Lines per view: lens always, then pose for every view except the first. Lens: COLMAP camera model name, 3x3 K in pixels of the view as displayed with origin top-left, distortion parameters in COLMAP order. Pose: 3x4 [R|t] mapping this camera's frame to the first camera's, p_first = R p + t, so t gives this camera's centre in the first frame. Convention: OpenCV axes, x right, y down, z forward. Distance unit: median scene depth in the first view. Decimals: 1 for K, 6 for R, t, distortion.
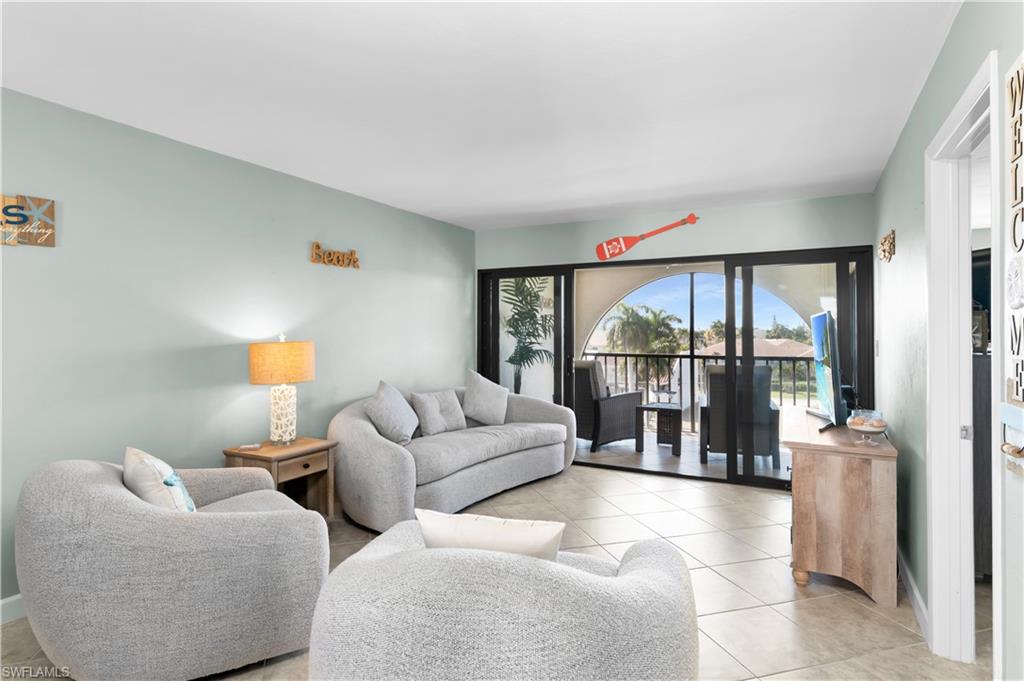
lens RADIAL K [[556.6, 0, 518.5], [0, 556.6, 335.8], [0, 0, 1]] dist [0.003957, -0.000078]
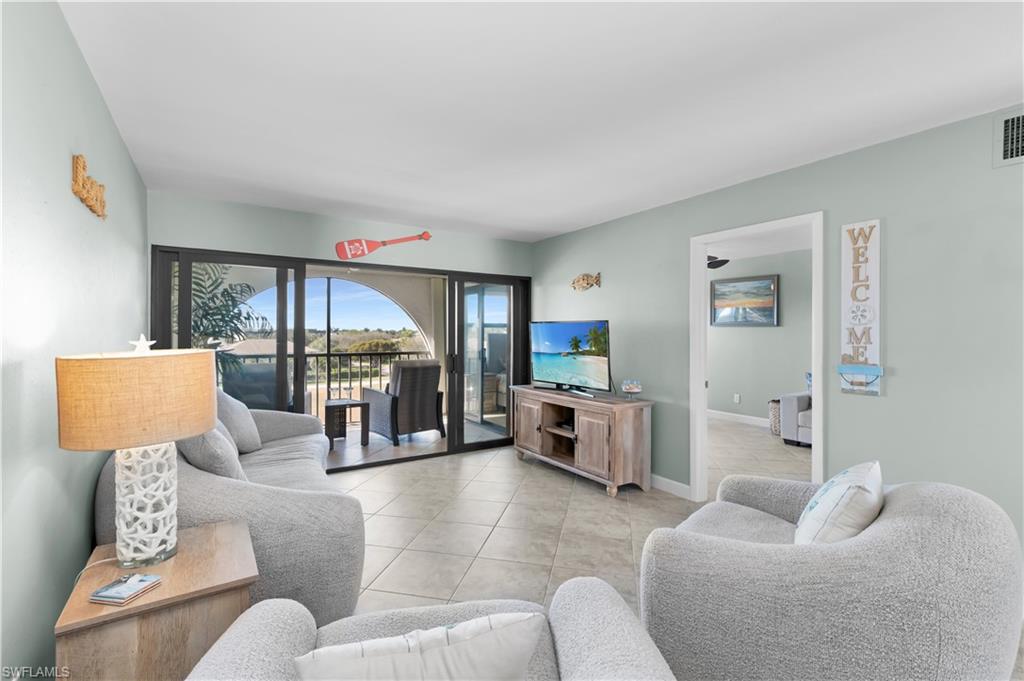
lens RADIAL K [[464.9, 0, 516.0], [0, 464.9, 333.2], [0, 0, 1]] dist [0.011831, -0.000635]
pose [[0.477608, 0.000235, 0.878573, -0.416749], [0.002308, 0.999996, -0.001523, -0.003792], [-0.878570, 0.002755, 0.477605, 0.337750]]
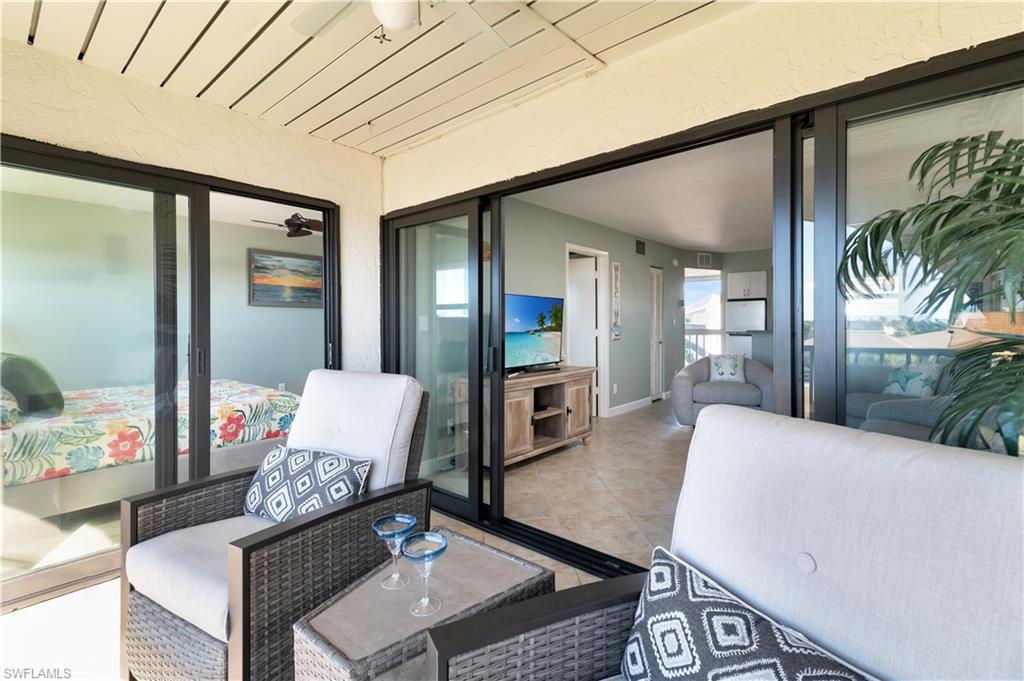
lens RADIAL K [[464.9, 0, 509.5], [0, 464.9, 330.7], [0, 0, 1]] dist [0.011831, -0.000635]
pose [[-0.972344, 0.000999, 0.233550, 0.214172], [0.006551, 0.999714, 0.022999, 0.012859], [-0.233461, 0.023893, -0.972073, 1.408604]]
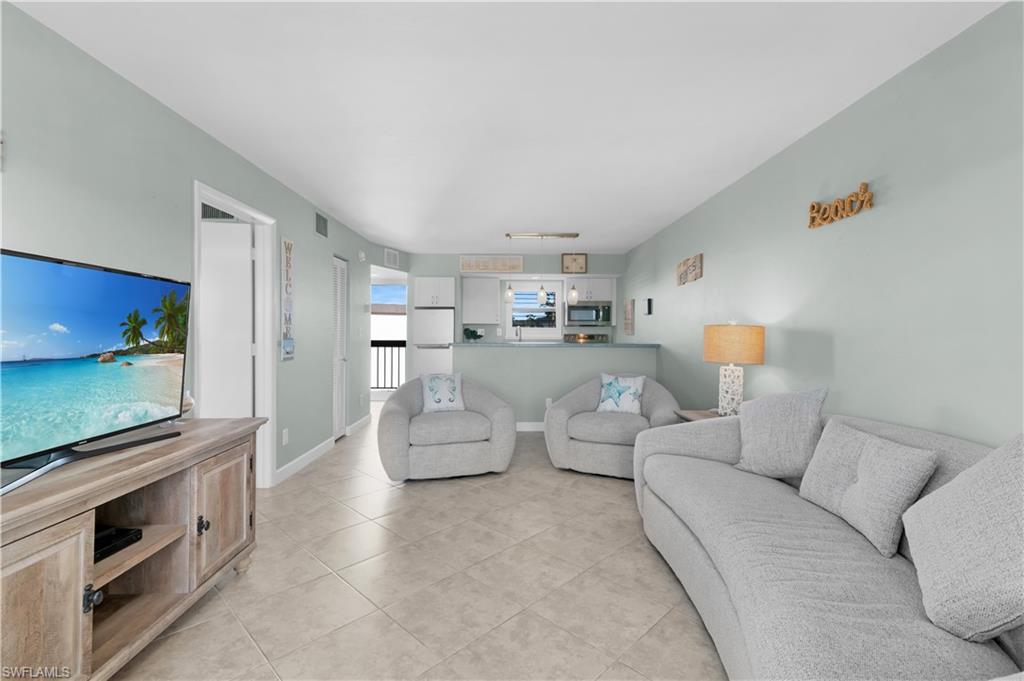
lens RADIAL K [[464.9, 0, 505.1], [0, 464.9, 332.2], [0, 0, 1]] dist [0.011831, -0.000635]
pose [[-0.887001, -0.001749, -0.461765, 0.260147], [-0.005002, 0.999971, 0.005820, 0.013259], [0.461741, 0.007472, -0.886983, 1.056854]]
